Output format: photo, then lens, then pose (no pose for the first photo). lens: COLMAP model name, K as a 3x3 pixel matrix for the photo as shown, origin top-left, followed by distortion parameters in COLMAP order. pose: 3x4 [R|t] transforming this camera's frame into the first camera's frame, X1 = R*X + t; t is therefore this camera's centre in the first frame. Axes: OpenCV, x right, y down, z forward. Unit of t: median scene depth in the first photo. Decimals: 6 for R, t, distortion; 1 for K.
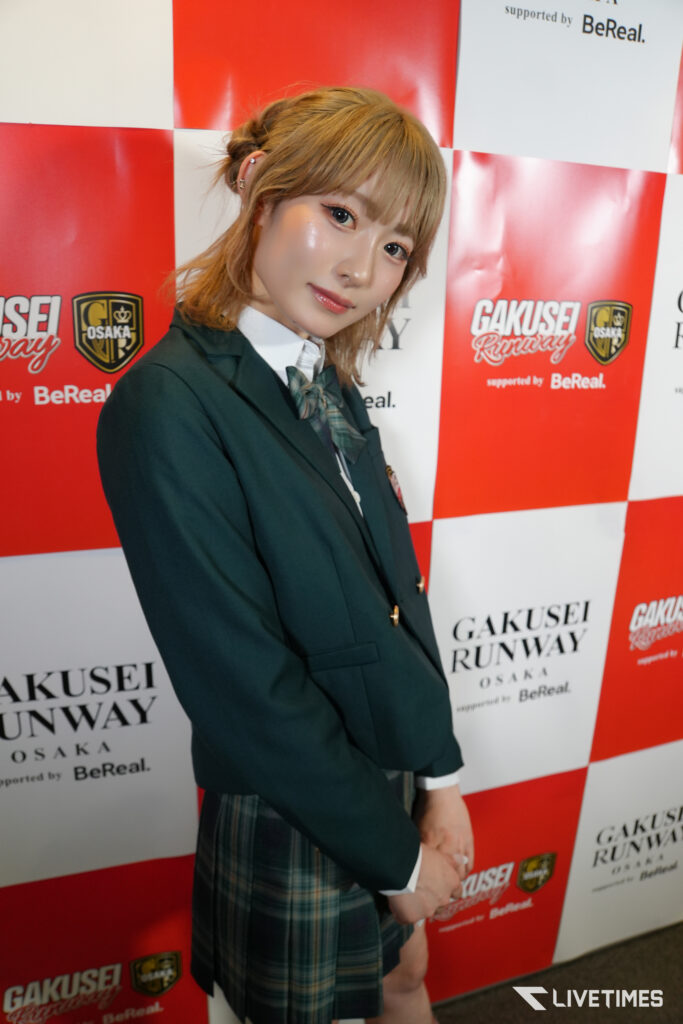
lens RADIAL K [[832.8, 0, 343.6], [0, 832.8, 549.0], [0, 0, 1]] dist [-0.192387, 0.115293]
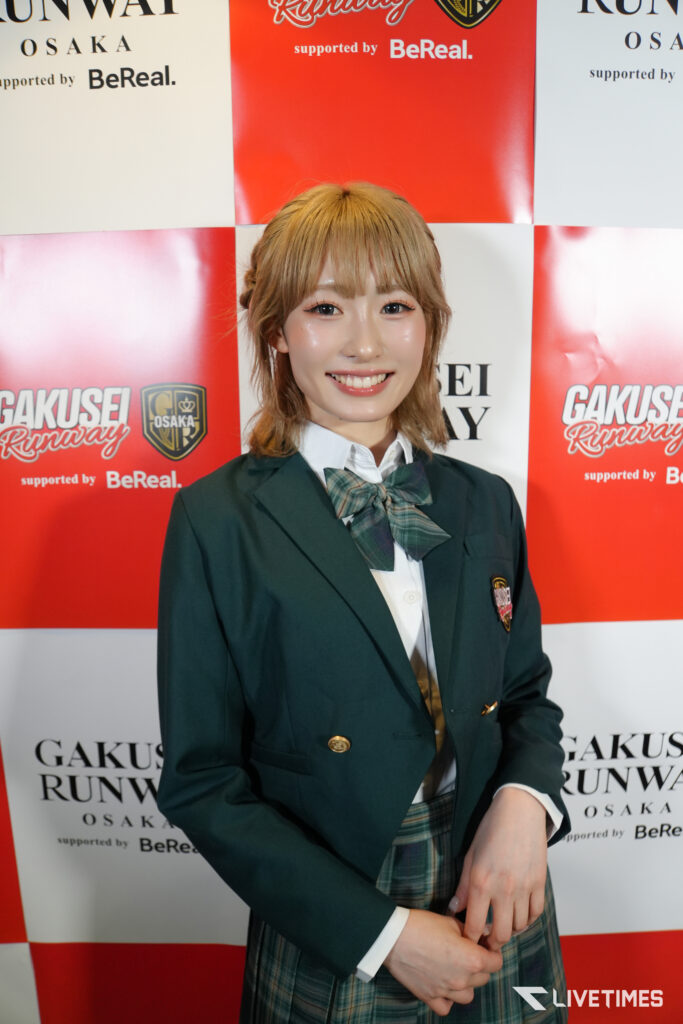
lens RADIAL K [[832.4, 0, 342.0], [0, 832.4, 543.4], [0, 0, 1]] dist [-0.186282, 0.102743]
pose [[0.940256, 0.042247, -0.337838, 0.246783], [-0.079457, 0.992100, -0.097078, -0.022833], [0.331068, 0.118122, 0.936185, 0.086211]]
